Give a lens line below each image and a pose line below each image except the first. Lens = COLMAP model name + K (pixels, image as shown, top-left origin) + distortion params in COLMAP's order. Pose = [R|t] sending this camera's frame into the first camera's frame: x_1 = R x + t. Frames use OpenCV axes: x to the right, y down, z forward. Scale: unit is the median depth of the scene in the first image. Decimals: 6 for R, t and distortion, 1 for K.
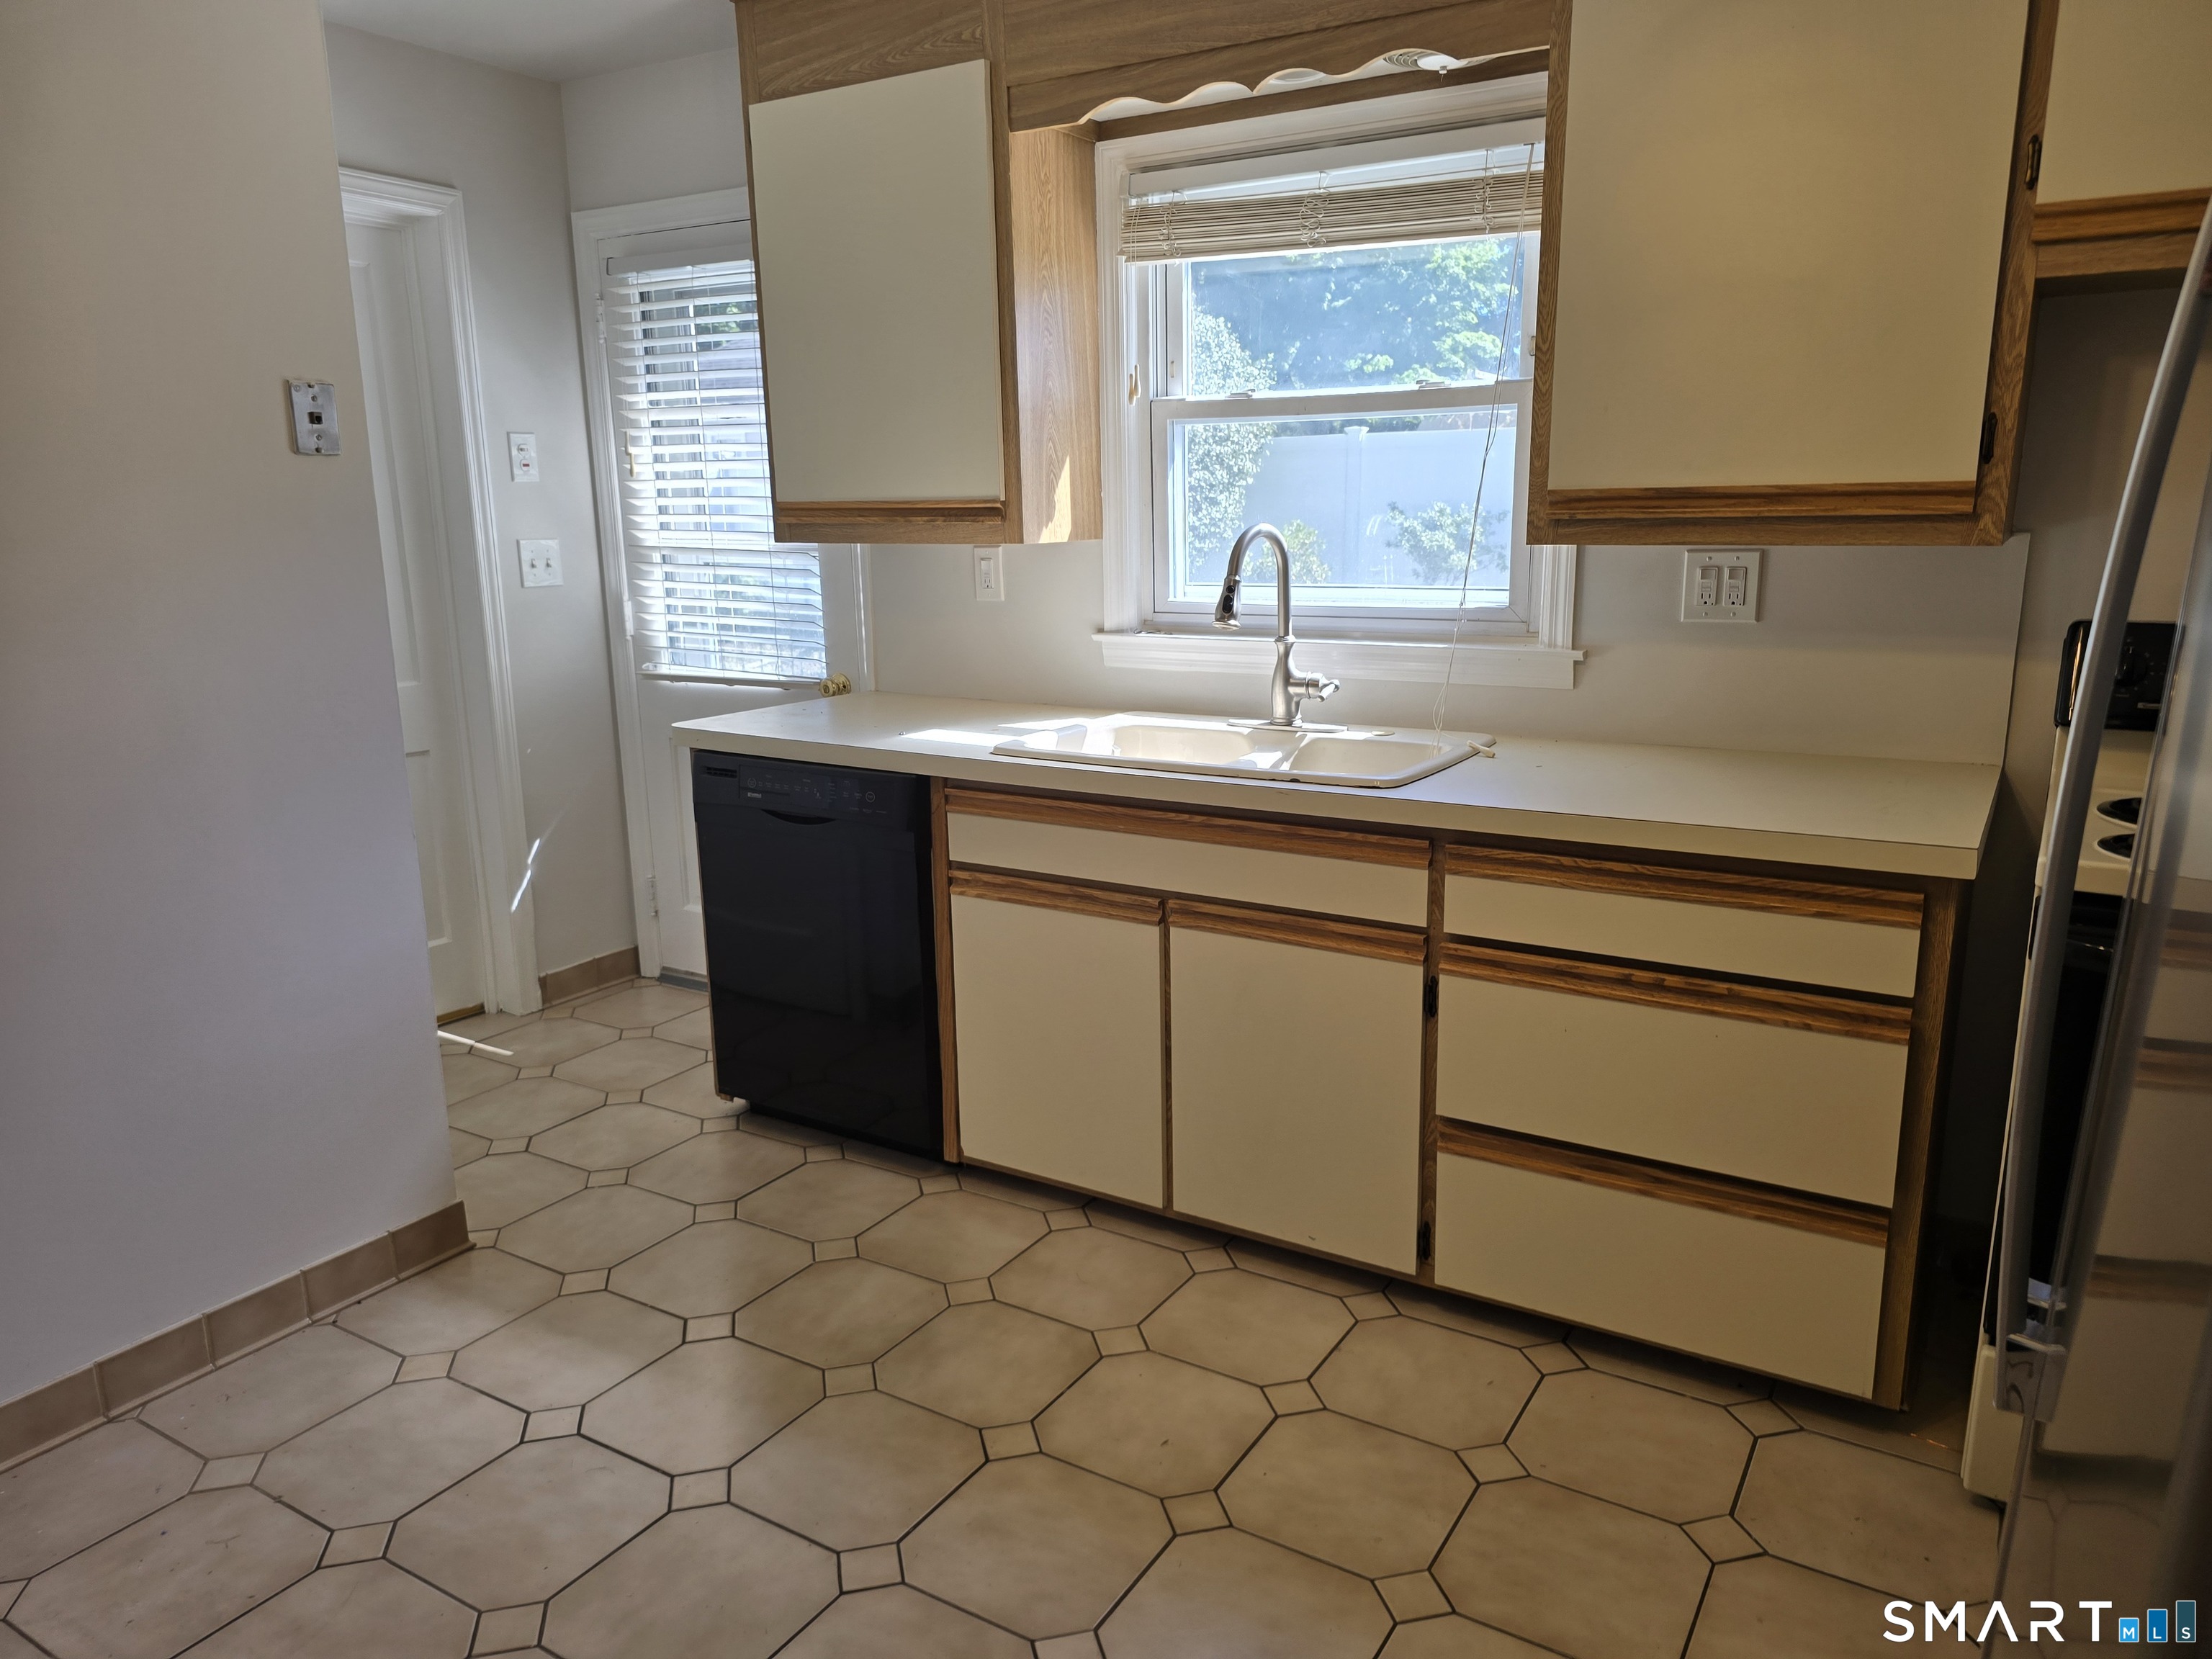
lens RADIAL K [[1480.2, 0, 1093.6], [0, 1480.2, 830.1], [0, 0, 1]] dist [0.045949, -0.043983]
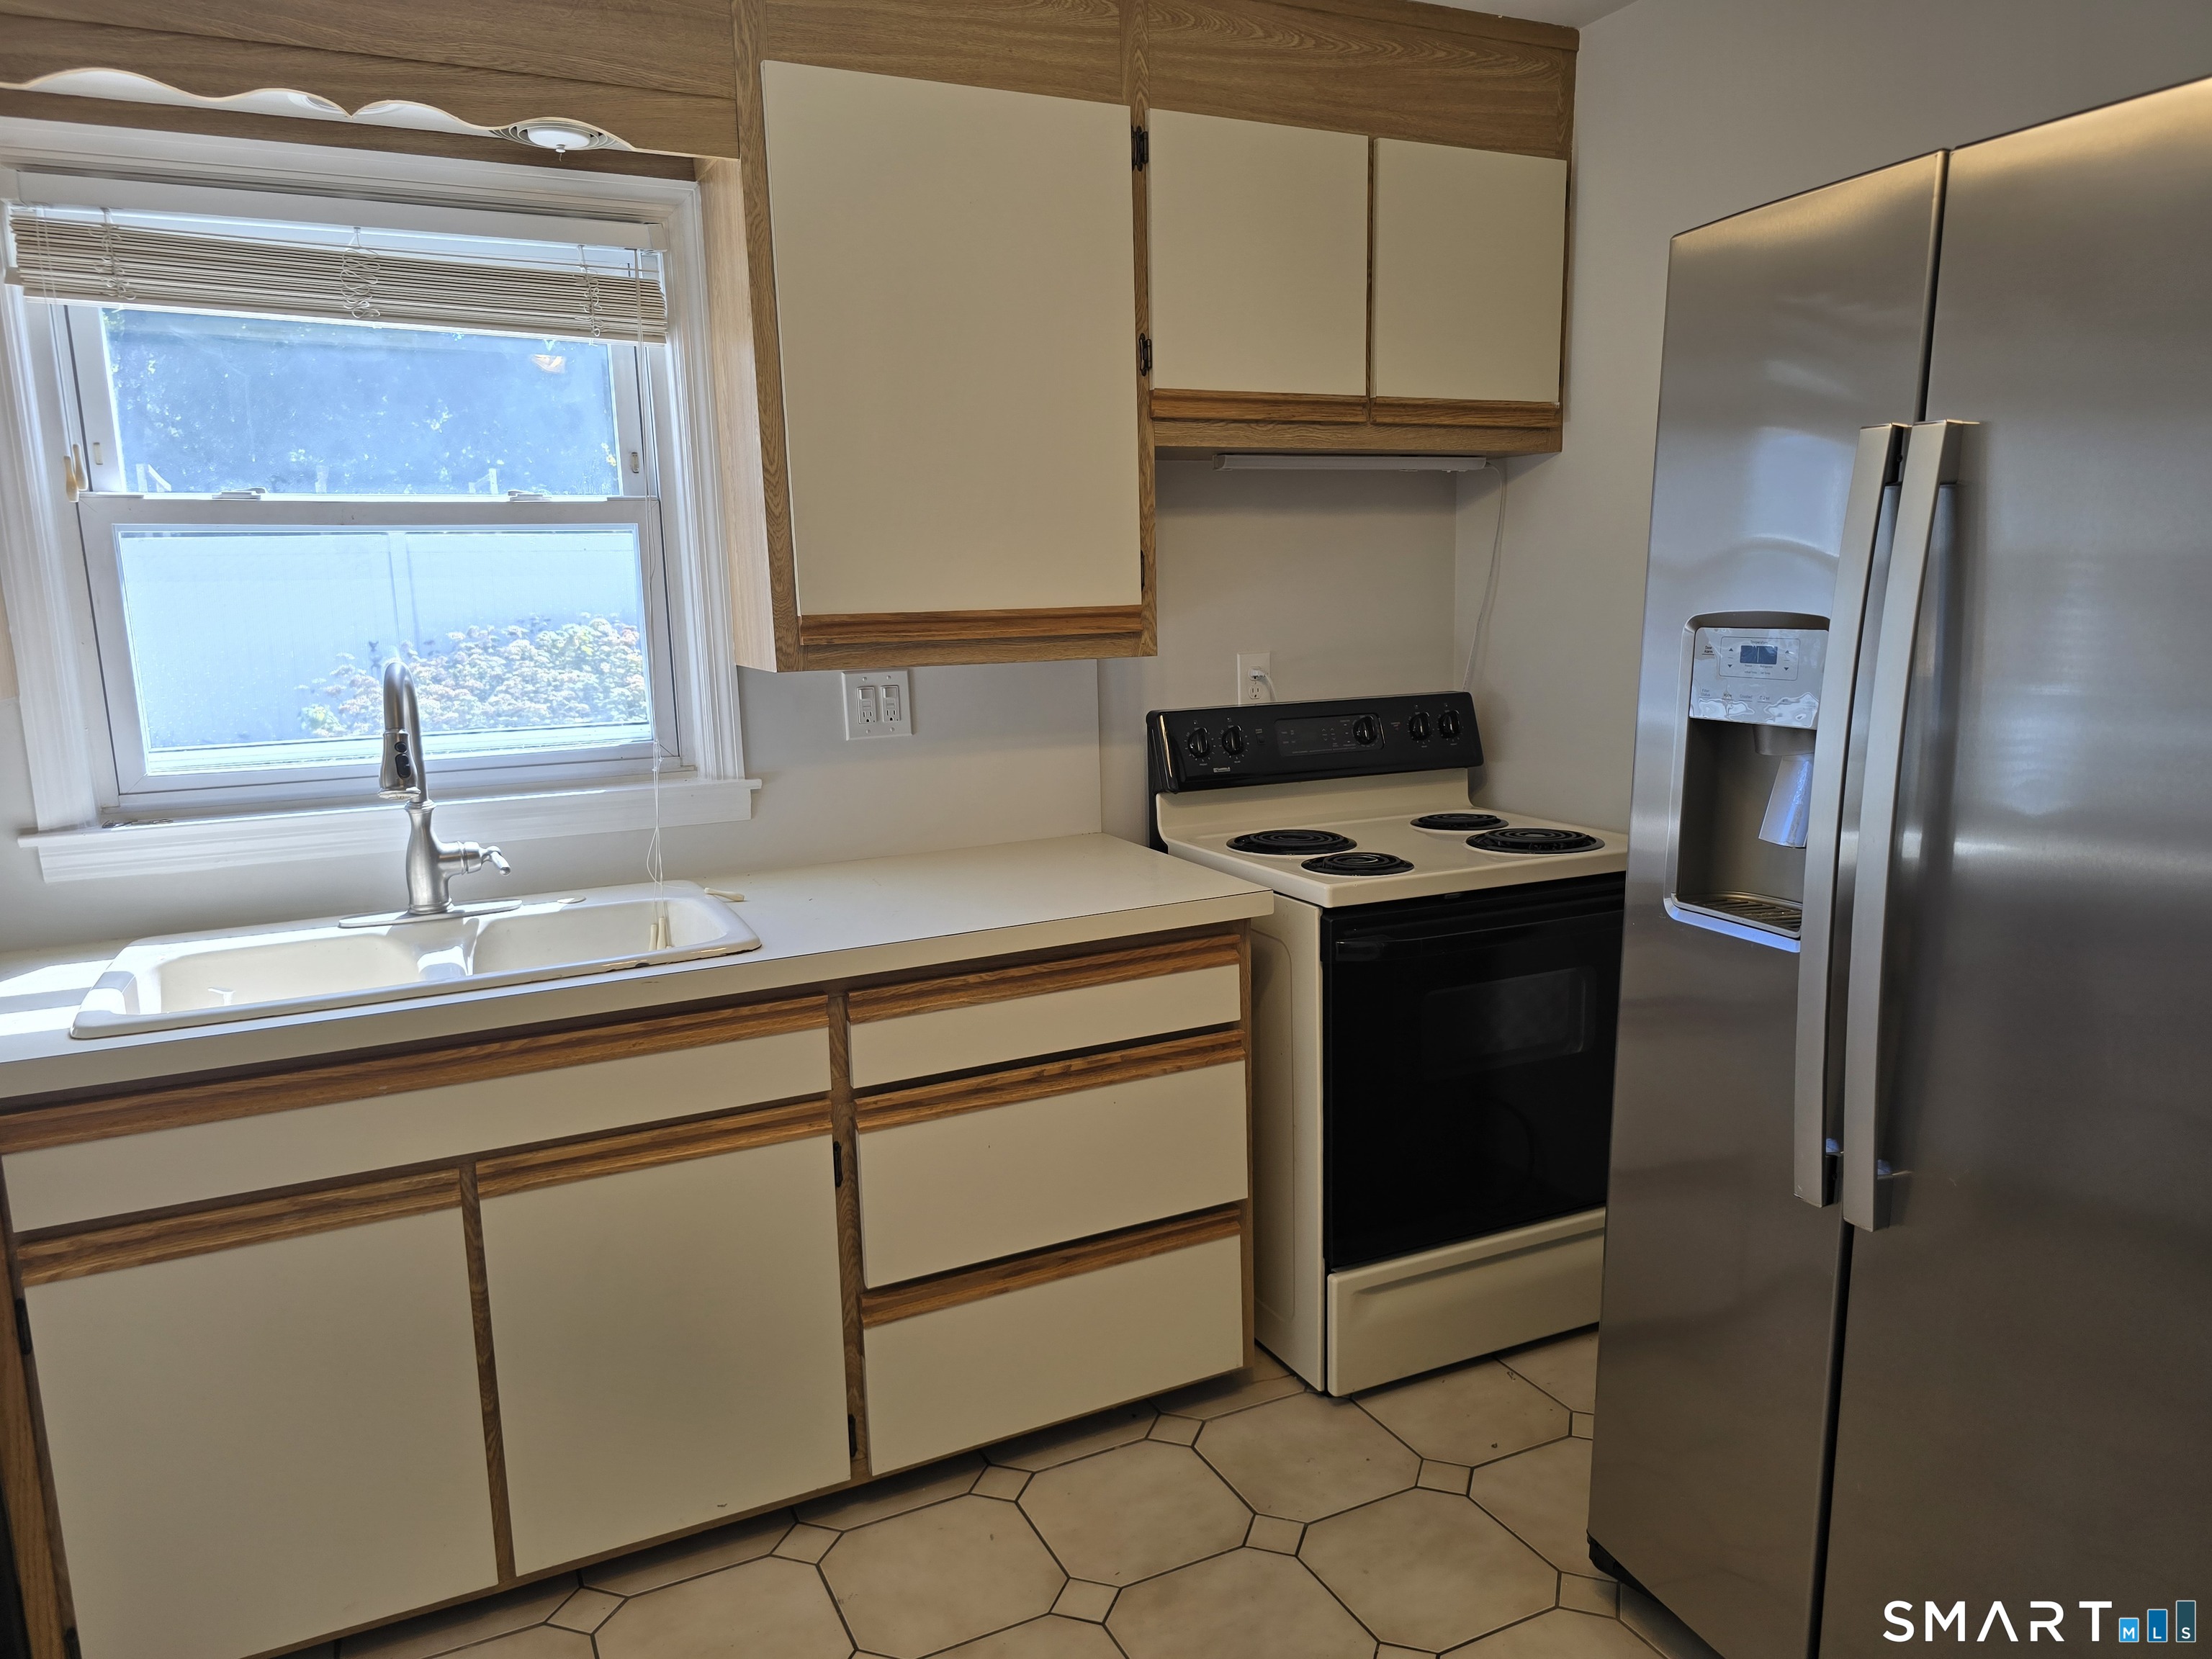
lens RADIAL K [[1480.2, 0, 1111.2], [0, 1480.2, 828.9], [0, 0, 1]] dist [0.045949, -0.043983]
pose [[0.532841, -0.134673, 0.835430, -0.360553], [0.203120, 0.978747, 0.028225, -0.069604], [-0.821476, 0.154653, 0.548871, 0.289878]]
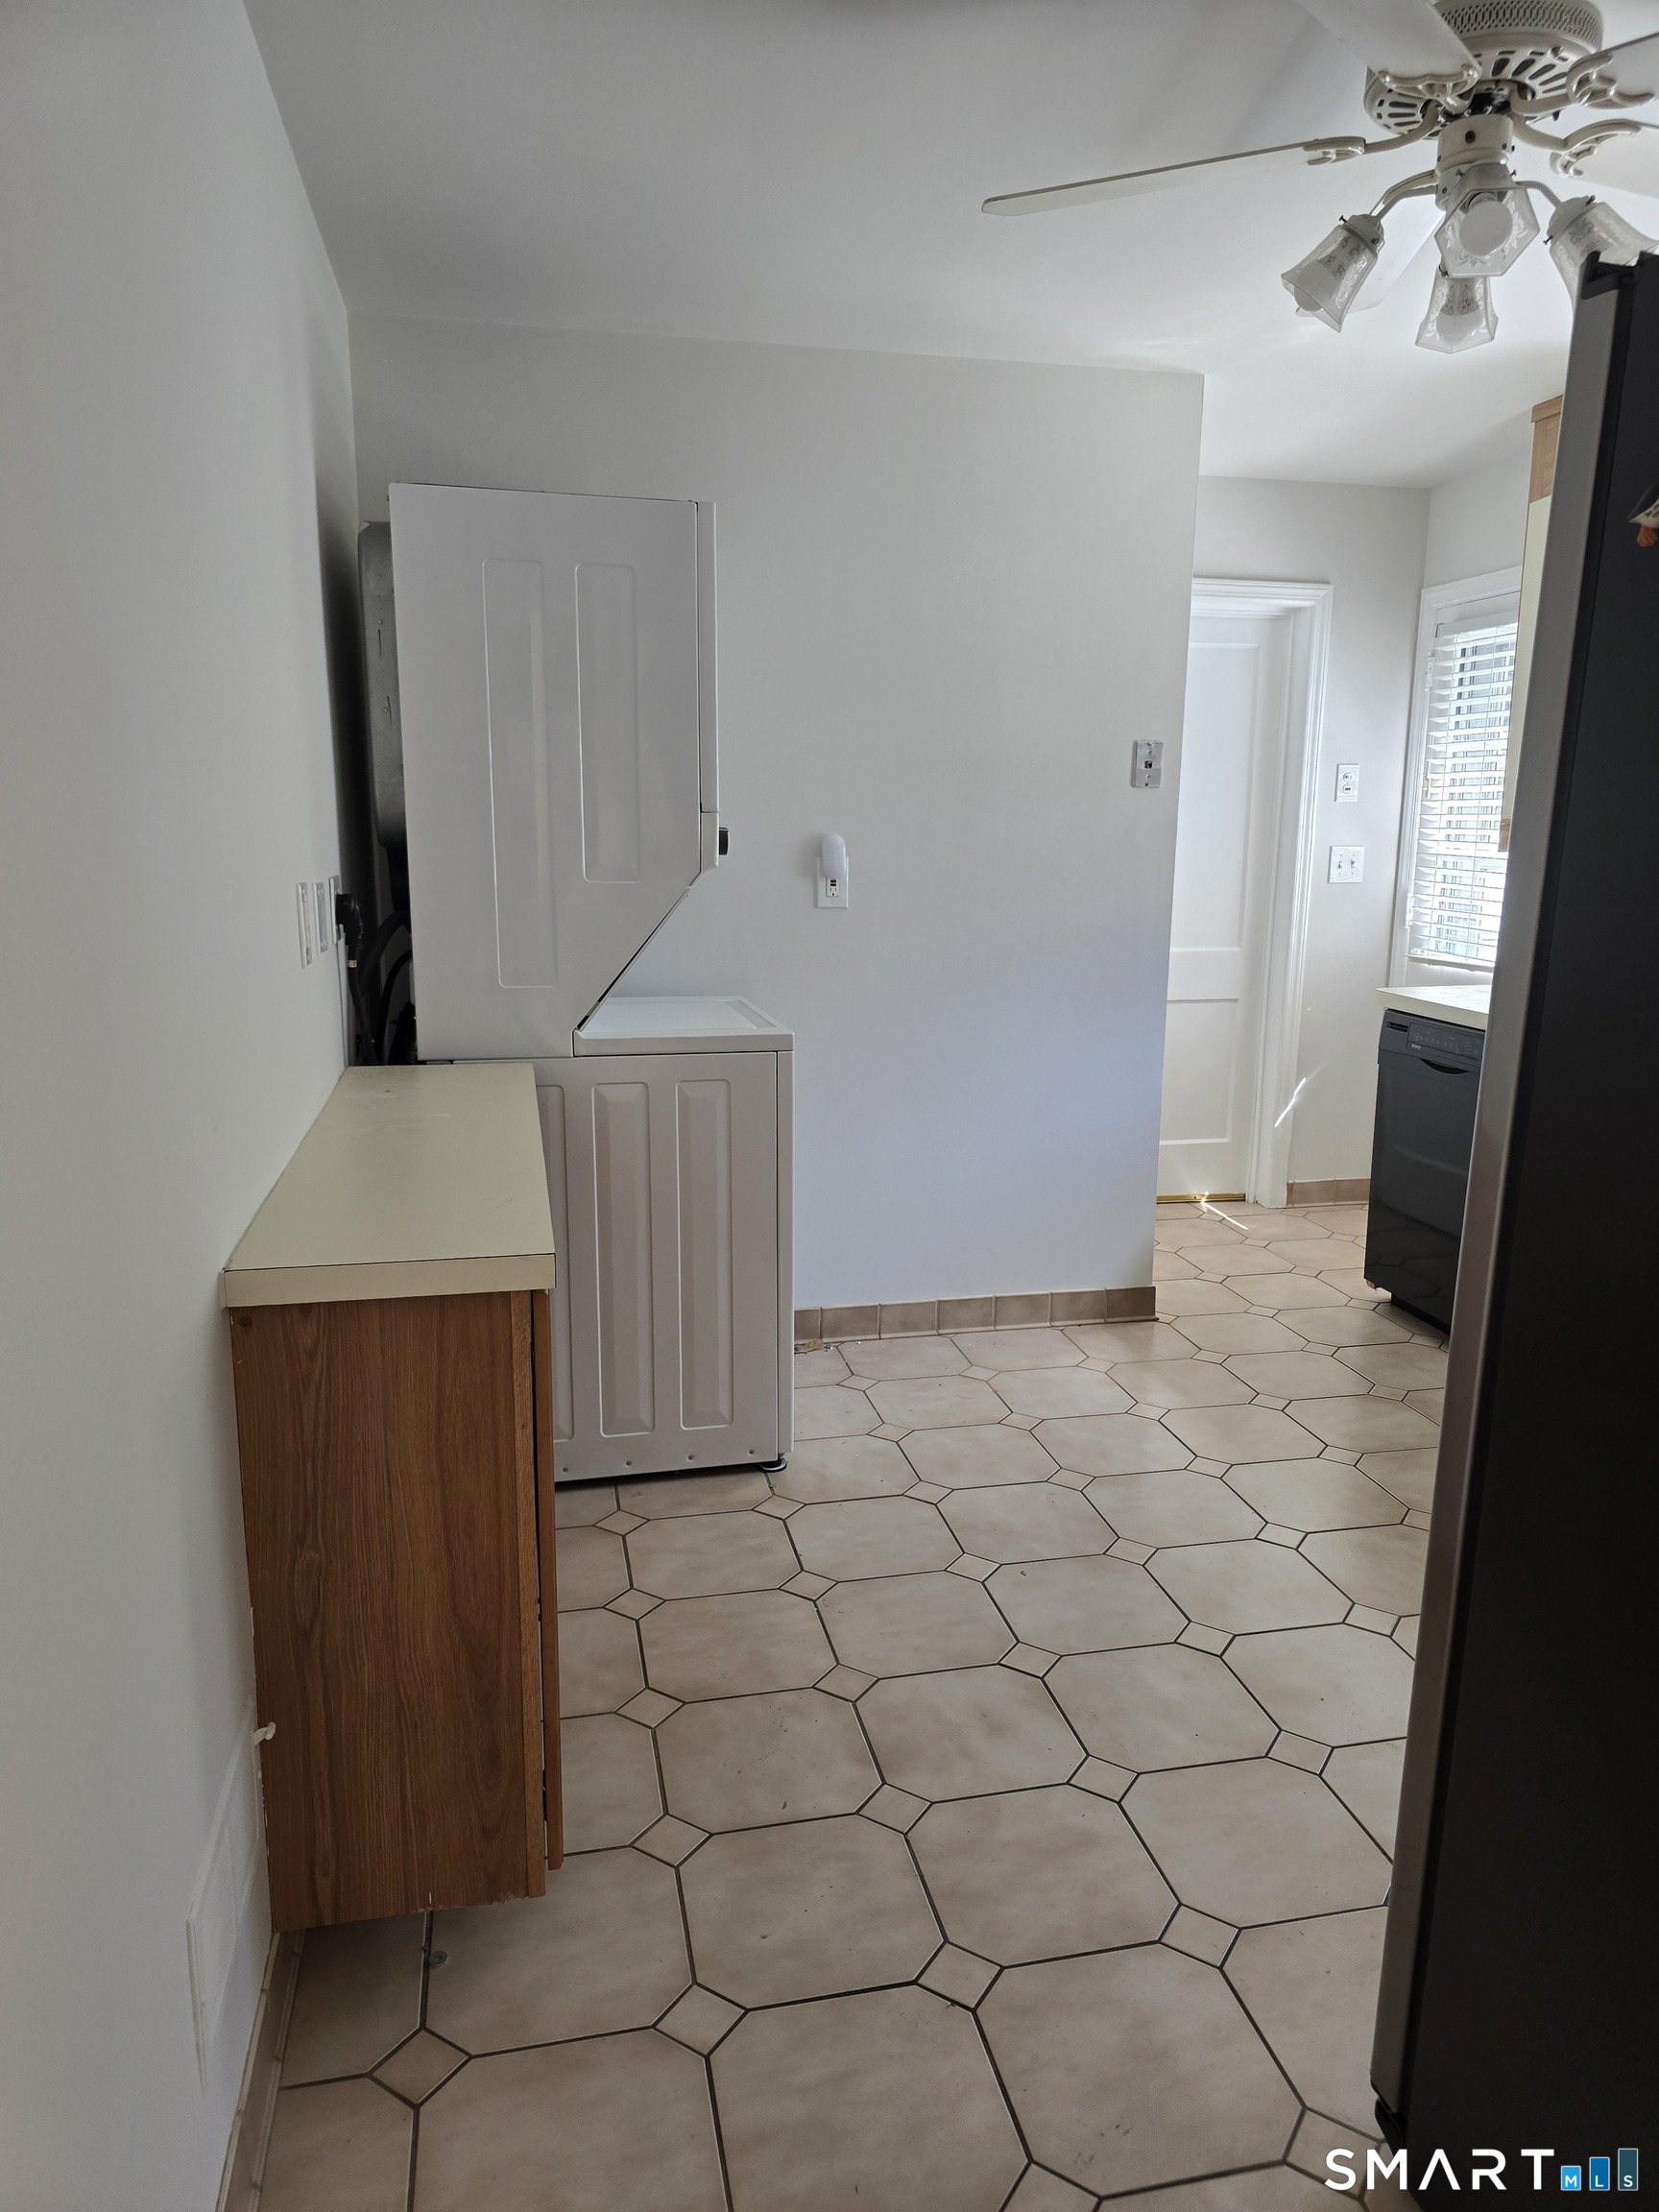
lens RADIAL K [[1480.2, 0, 833.9], [0, 1480.2, 1116.0], [0, 0, 1]] dist [0.045949, -0.043983]
pose [[0.690425, 0.159411, -0.705621, 0.359916], [-0.170609, 0.983785, 0.055318, 0.052658], [0.702998, 0.082193, 0.706427, -0.272844]]
